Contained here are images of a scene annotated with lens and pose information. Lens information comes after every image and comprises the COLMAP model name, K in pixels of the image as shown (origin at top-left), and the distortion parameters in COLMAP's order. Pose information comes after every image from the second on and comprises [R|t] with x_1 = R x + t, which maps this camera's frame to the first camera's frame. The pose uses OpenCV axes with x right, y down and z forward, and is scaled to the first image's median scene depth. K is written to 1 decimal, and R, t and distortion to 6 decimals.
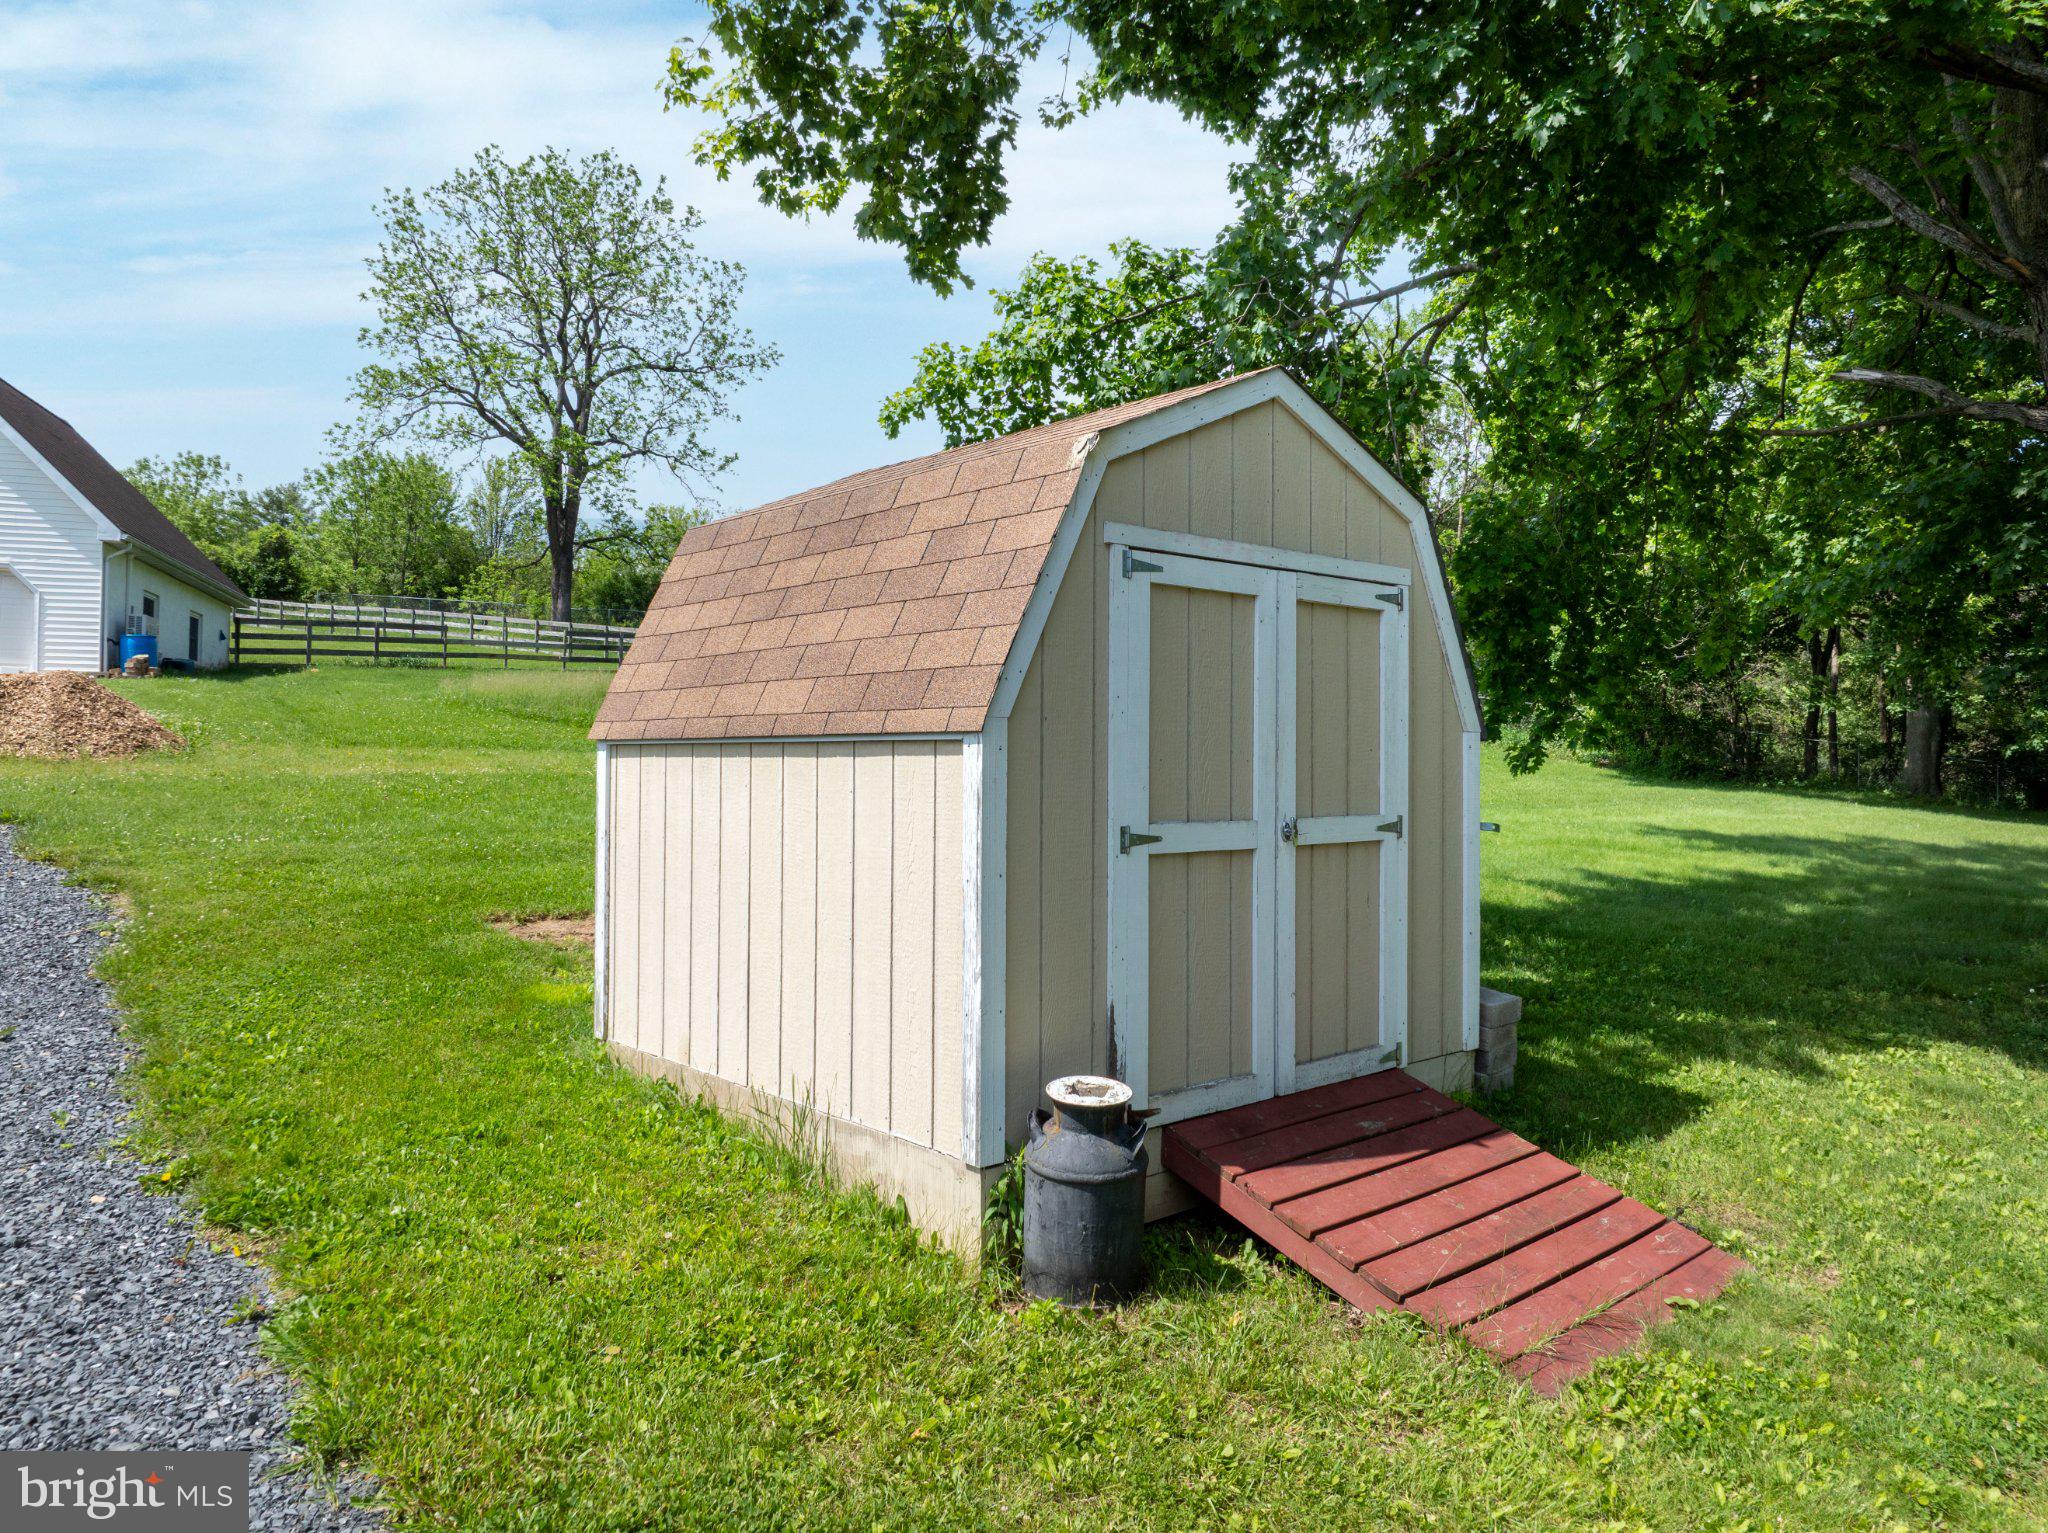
lens RADIAL K [[1432.0, 0, 1031.3], [0, 1432.0, 766.9], [0, 0, 1]] dist [-0.040931, 0.007608]
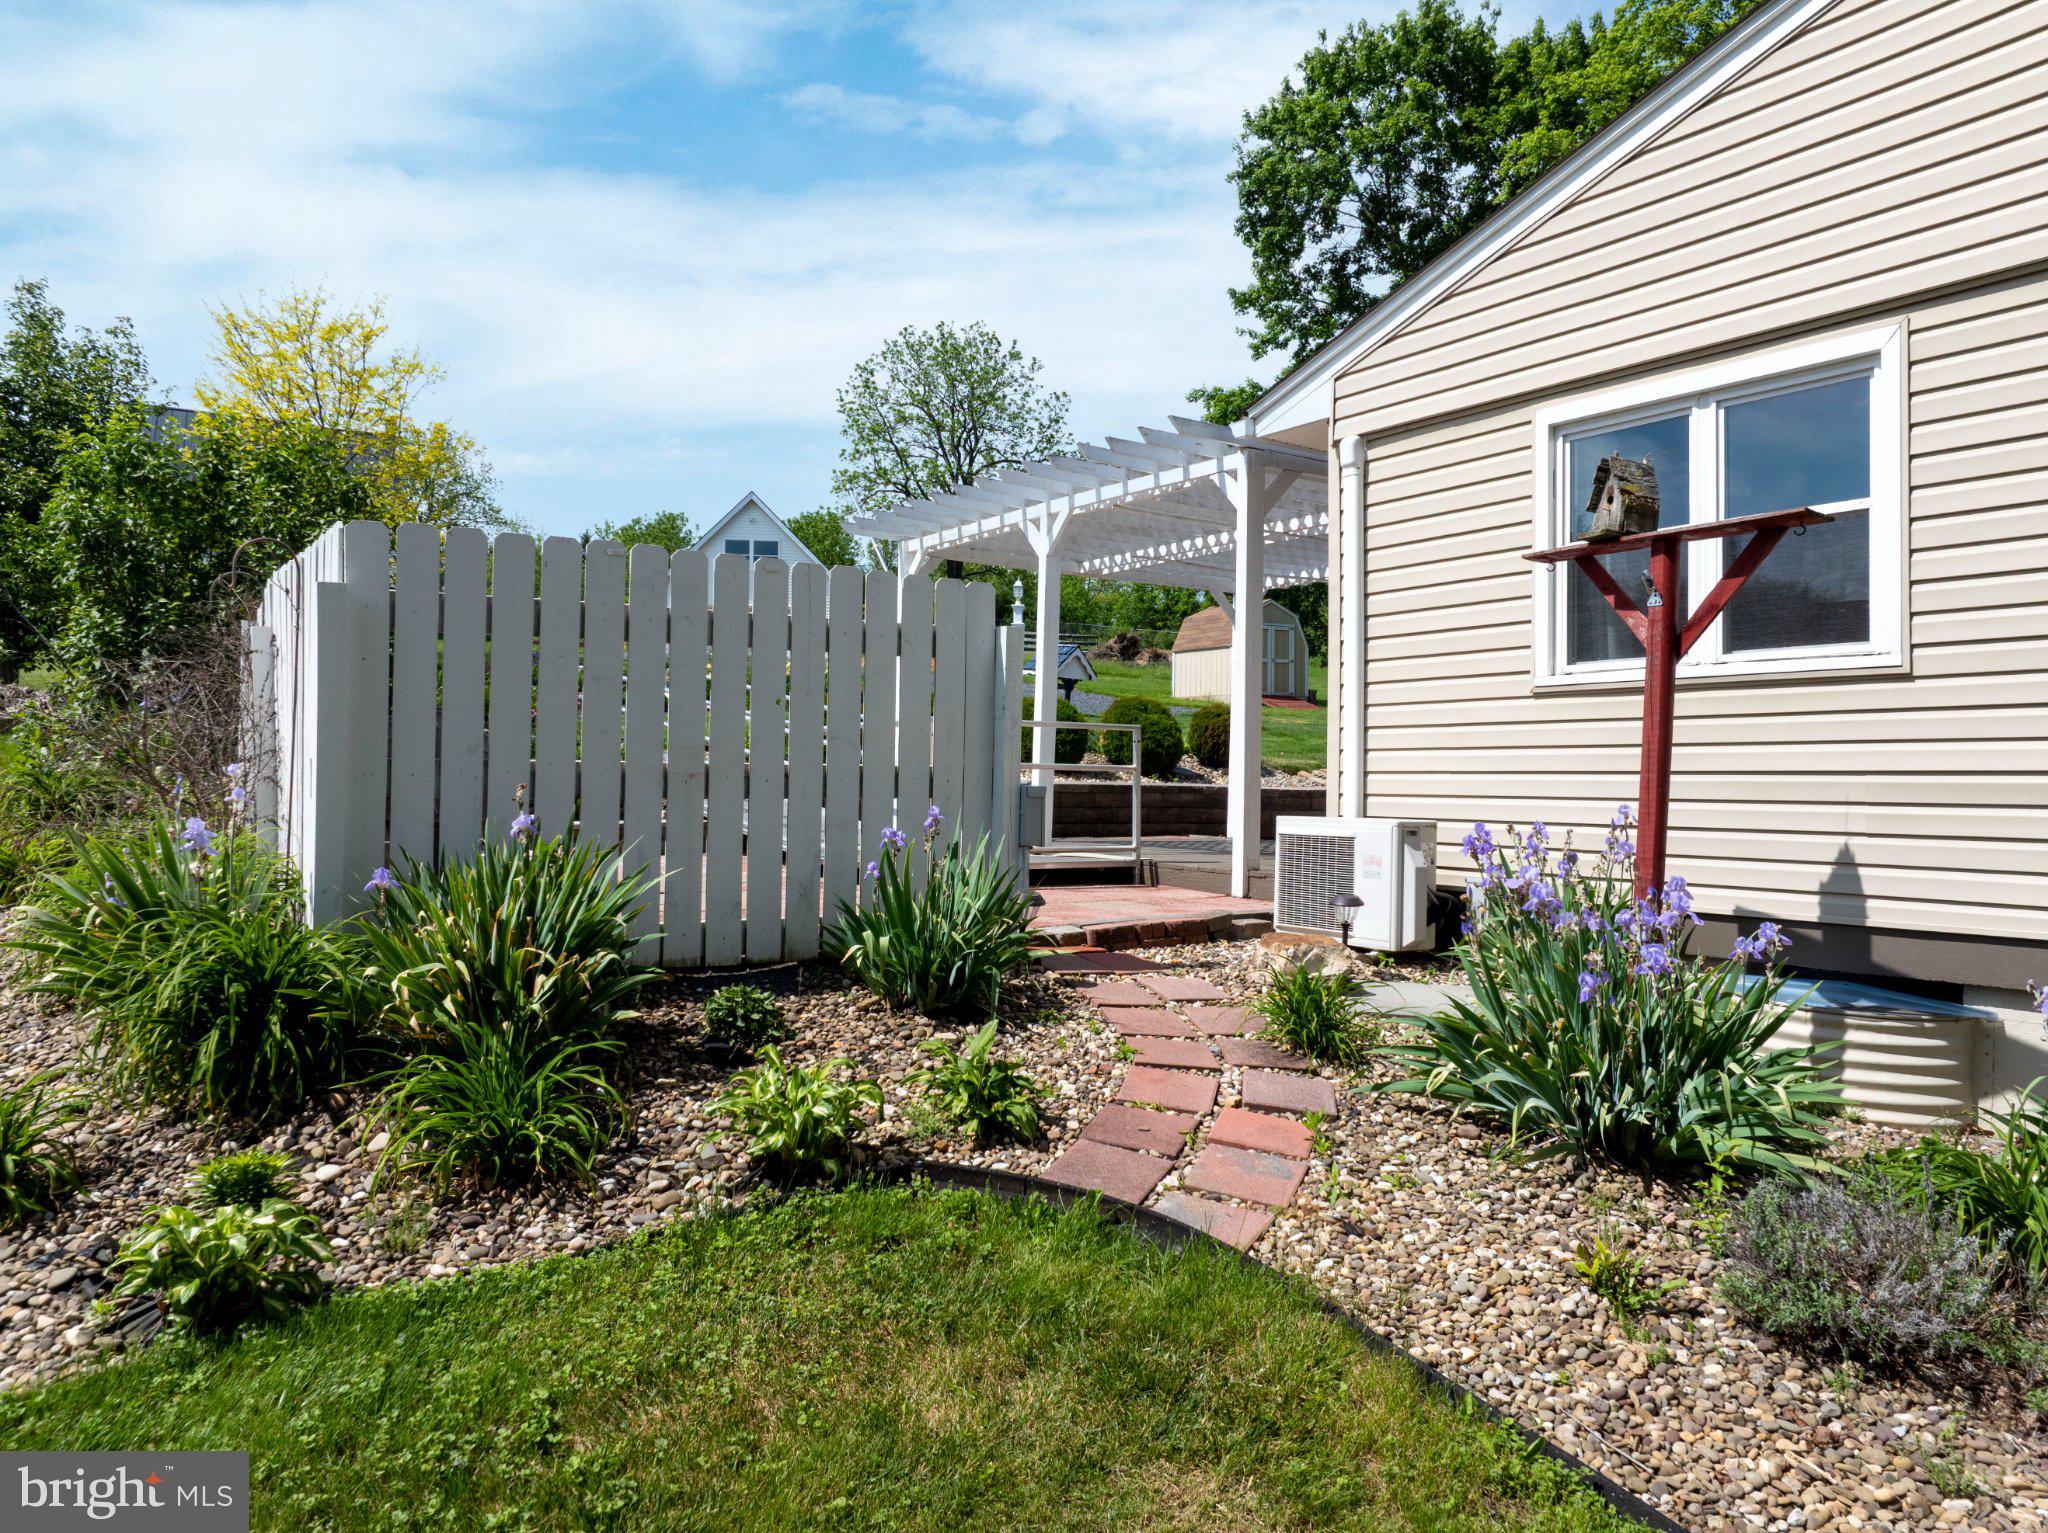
lens RADIAL K [[1432.0, 0, 1031.3], [0, 1432.0, 766.9], [0, 0, 1]] dist [-0.040931, 0.007608]
pose [[0.986487, 0.000918, -0.163838, 0.012276], [-0.000463, 0.999996, 0.002814, 0.050354], [0.163840, -0.002700, 0.986483, -0.576116]]
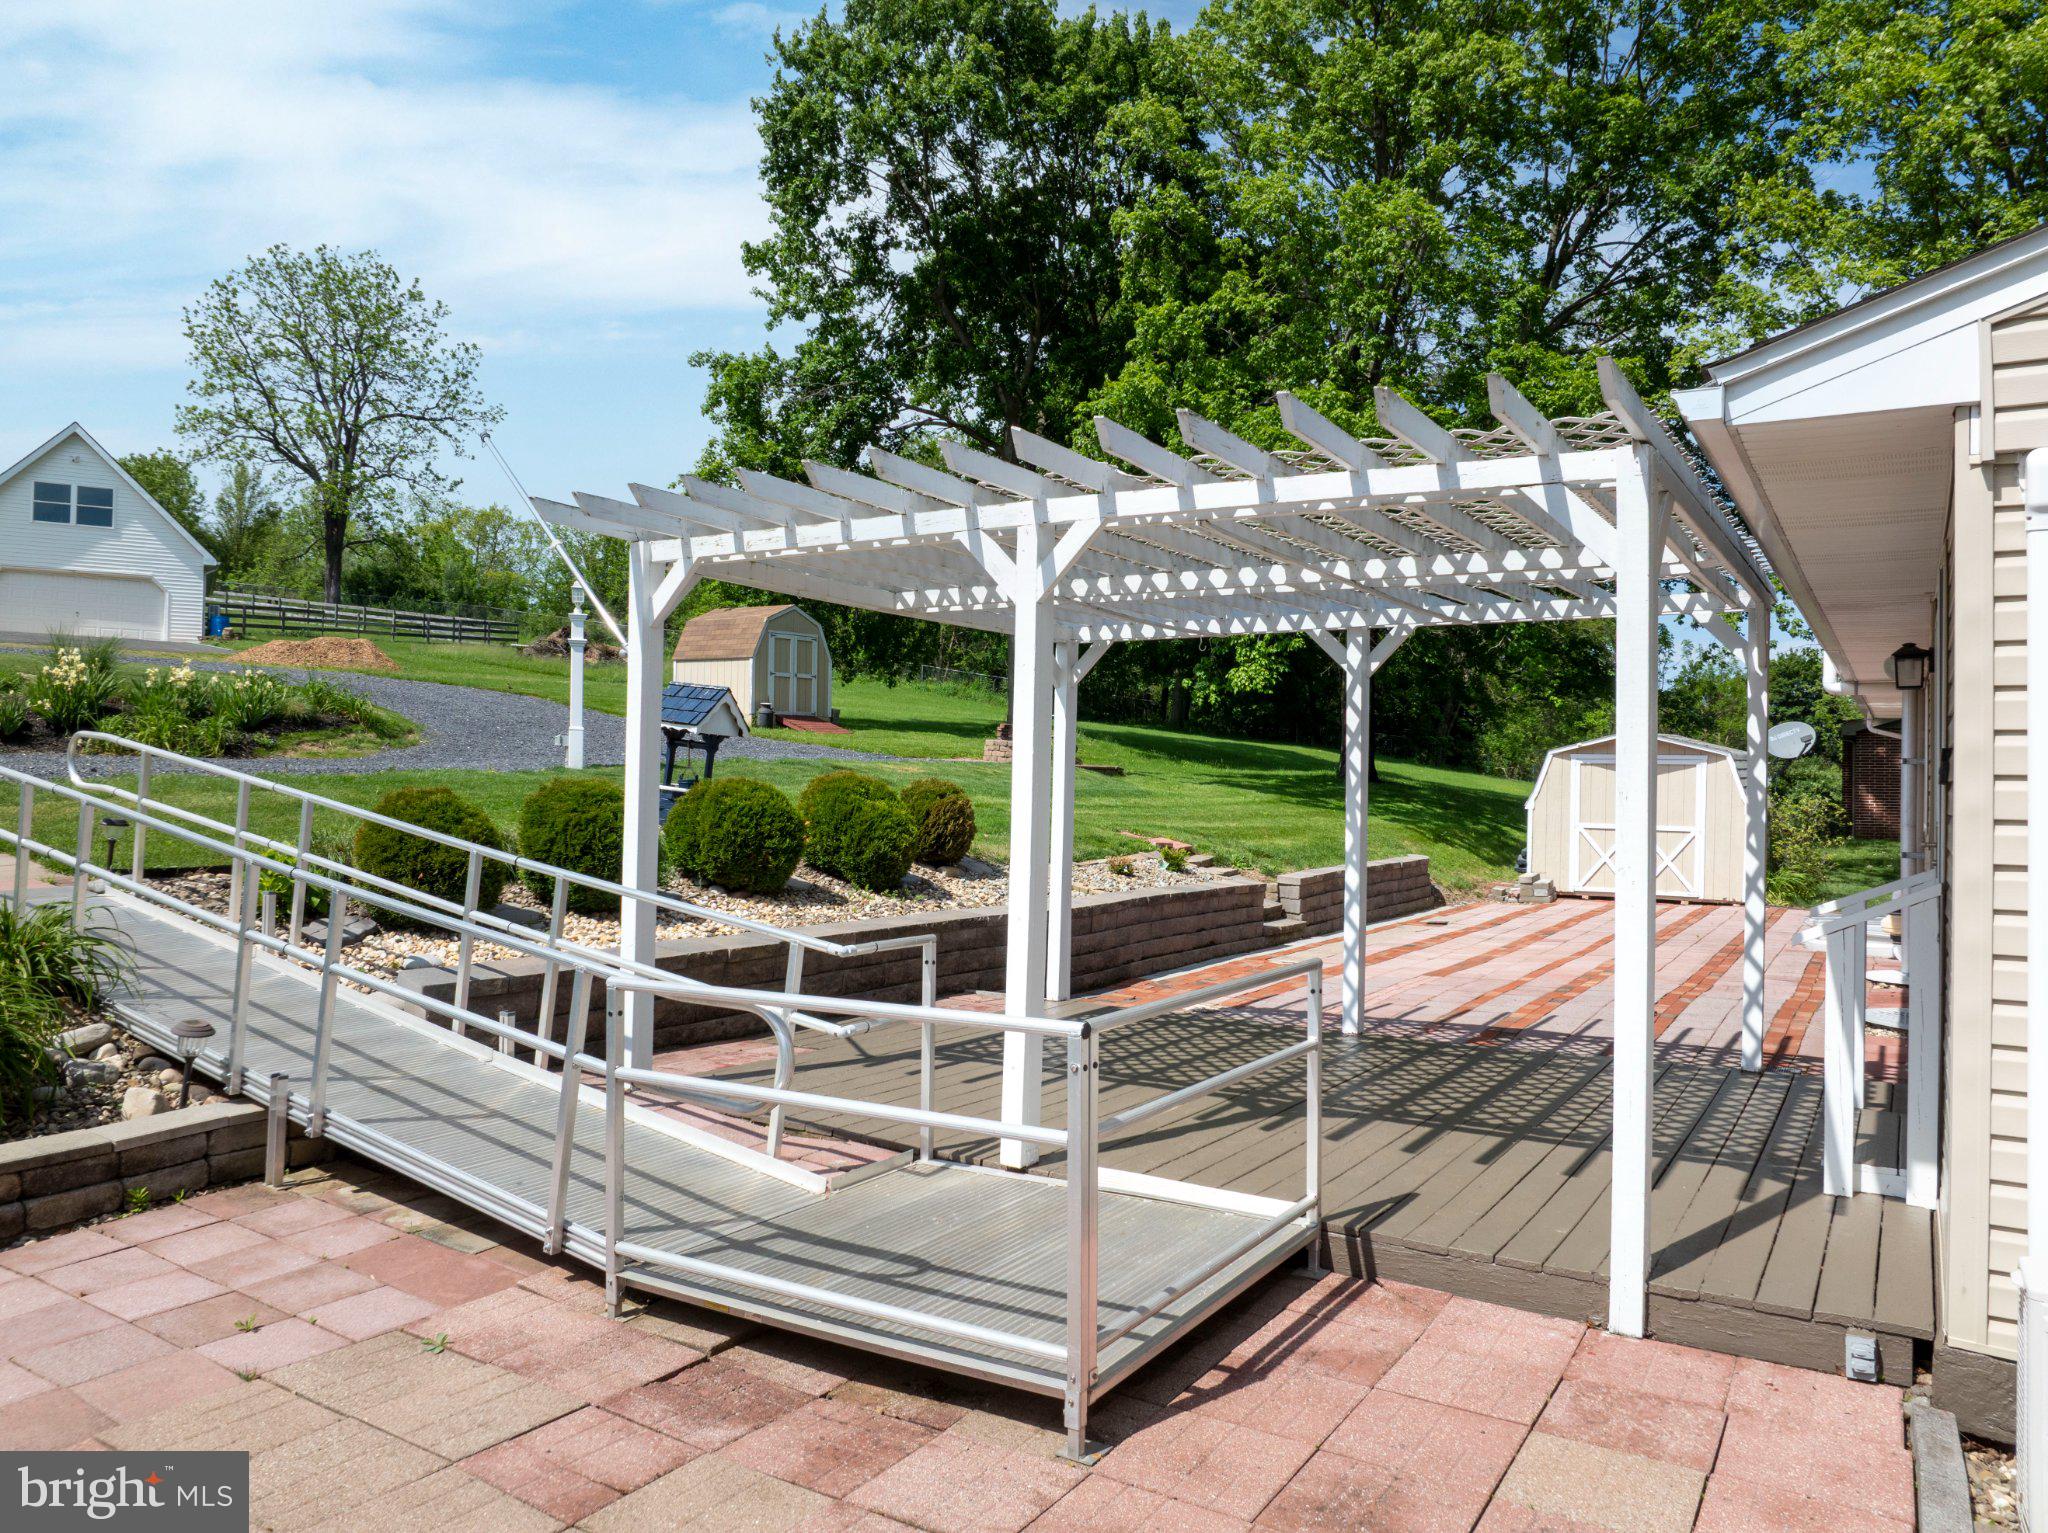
lens RADIAL K [[1432.0, 0, 1031.3], [0, 1432.0, 766.9], [0, 0, 1]] dist [-0.040931, 0.007608]
pose [[0.966519, 0.009005, 0.256436, -0.039535], [-0.011618, 0.999895, 0.008675, 0.034539], [-0.256331, -0.011363, 0.966522, -0.490780]]
